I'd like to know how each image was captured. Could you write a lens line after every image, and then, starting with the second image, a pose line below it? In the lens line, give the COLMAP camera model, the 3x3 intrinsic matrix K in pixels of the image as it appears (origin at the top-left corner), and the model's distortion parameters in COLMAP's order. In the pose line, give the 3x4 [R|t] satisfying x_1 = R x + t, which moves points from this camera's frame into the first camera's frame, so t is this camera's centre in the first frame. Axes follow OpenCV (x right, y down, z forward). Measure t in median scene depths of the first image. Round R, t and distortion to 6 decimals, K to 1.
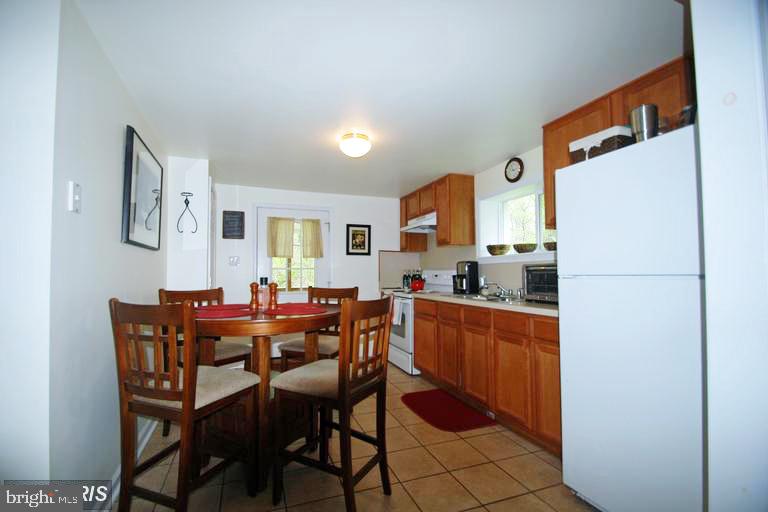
lens RADIAL K [[343.1, 0, 383.3], [0, 343.1, 260.2], [0, 0, 1]] dist [-0.001175, 0.000036]
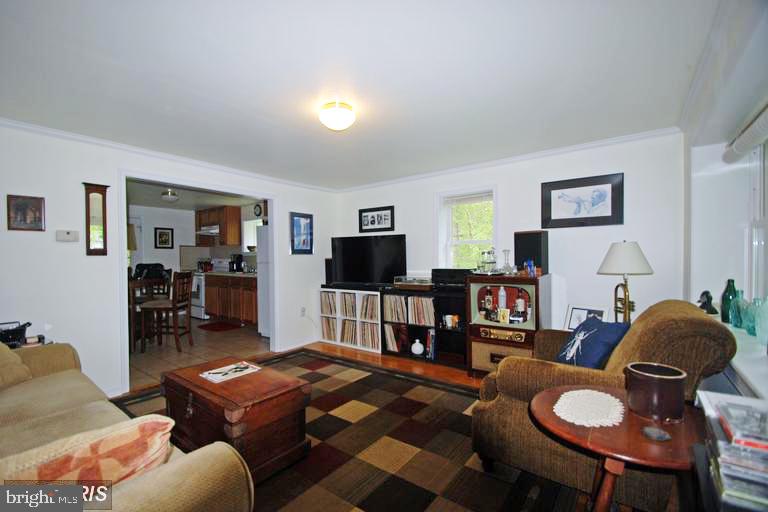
lens RADIAL K [[343.1, 0, 378.9], [0, 343.1, 262.8], [0, 0, 1]] dist [-0.001175, 0.000036]
pose [[0.859795, -0.016465, 0.510373, -0.035837], [-0.014911, 0.998244, 0.057323, -0.058973], [-0.510421, -0.056896, 0.858040, -0.849524]]
